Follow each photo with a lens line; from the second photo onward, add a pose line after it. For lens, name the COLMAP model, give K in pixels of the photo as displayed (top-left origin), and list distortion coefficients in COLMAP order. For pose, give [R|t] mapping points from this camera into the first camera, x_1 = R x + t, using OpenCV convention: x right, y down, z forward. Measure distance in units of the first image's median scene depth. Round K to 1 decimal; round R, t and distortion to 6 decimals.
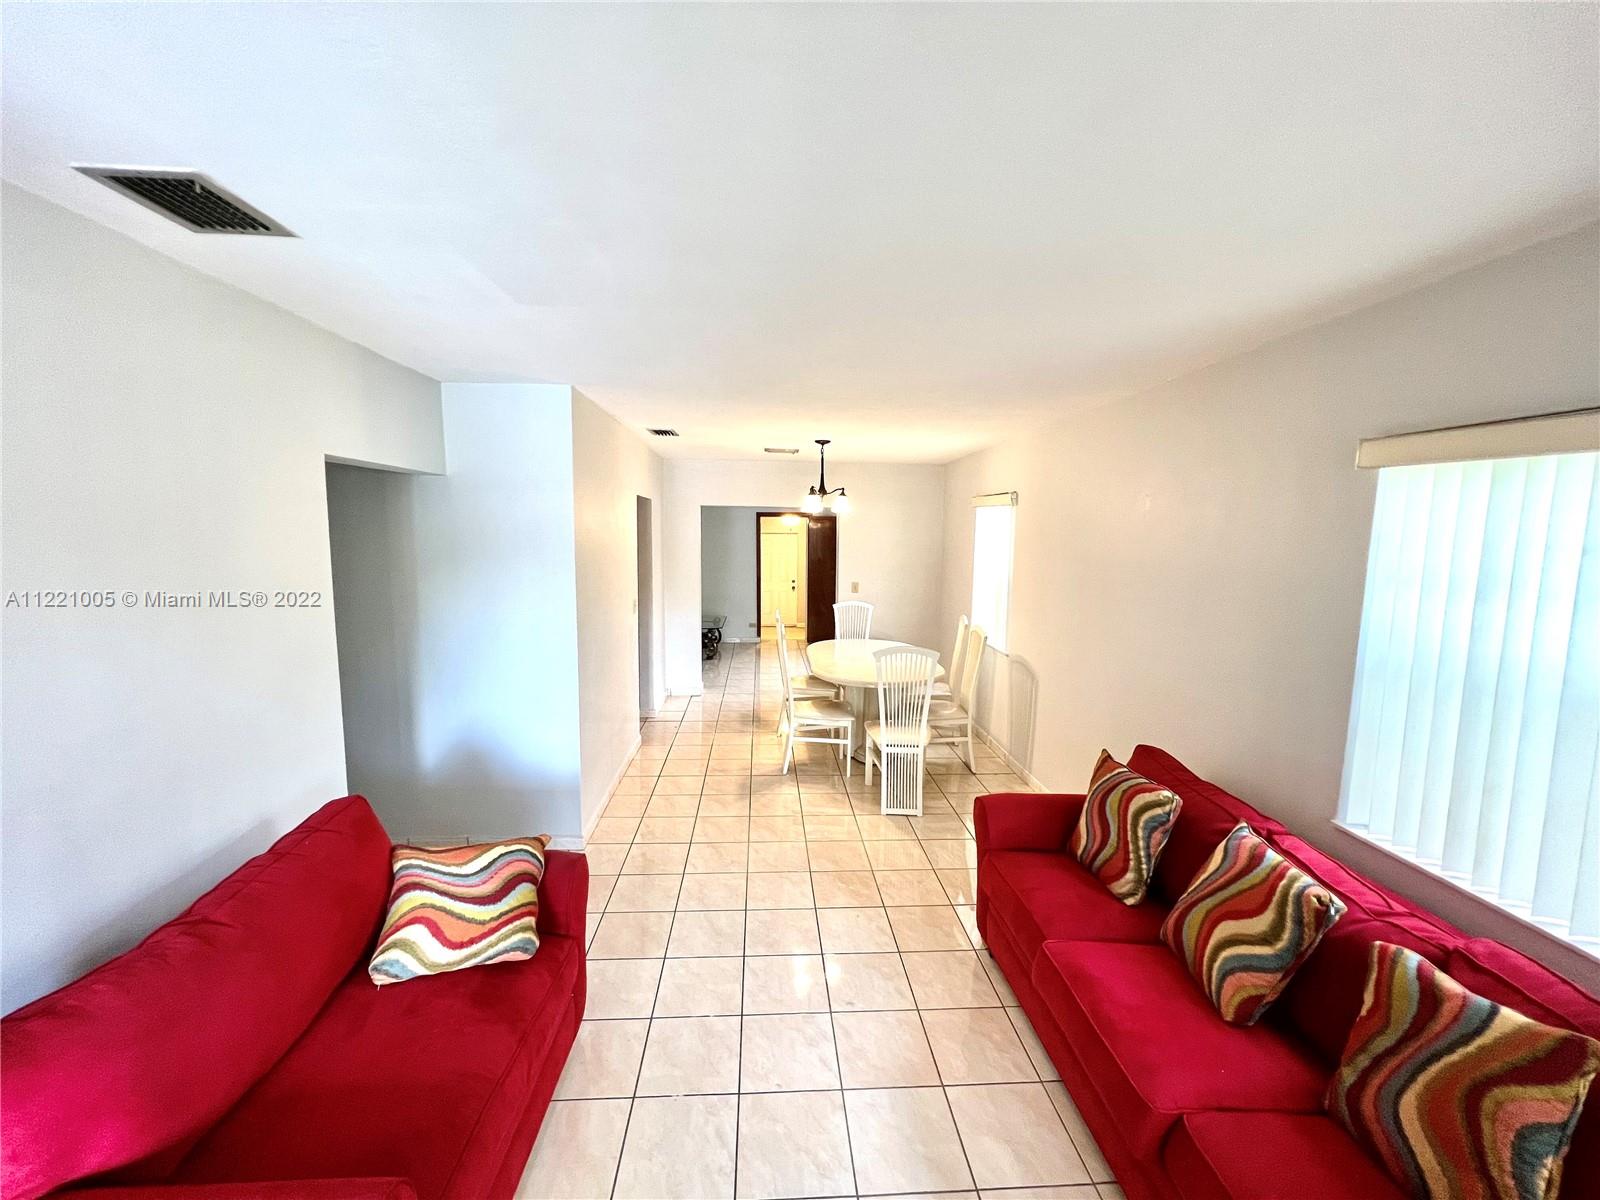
lens RADIAL K [[642.7, 0, 797.8], [0, 642.7, 594.6], [0, 0, 1]] dist [0.000138, 0.000000]
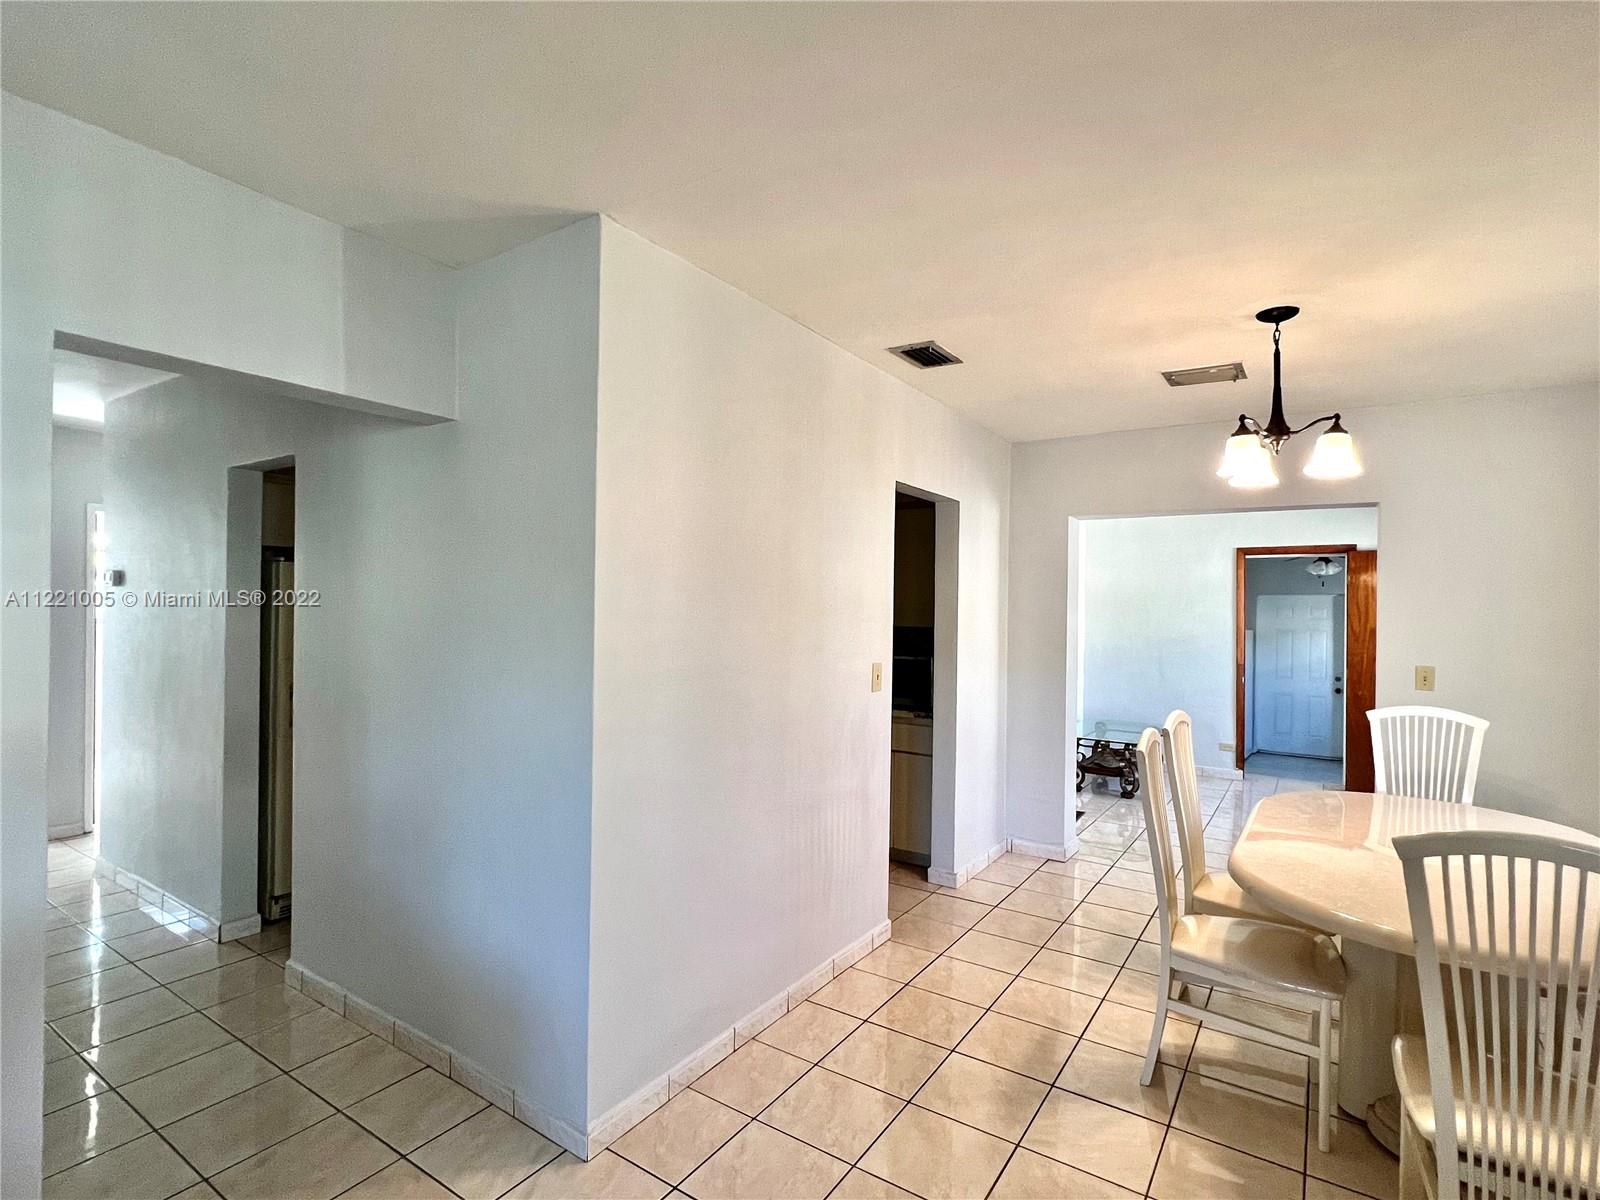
lens RADIAL K [[796.1, 0, 799.4], [0, 796.1, 607.5], [0, 0, 1]] dist [-0.002003, -0.000356]
pose [[0.796373, -0.000060, -0.604806, 0.104202], [-0.066281, 0.993968, -0.087374, 0.022932], [0.601164, 0.109669, 0.791565, 0.408857]]
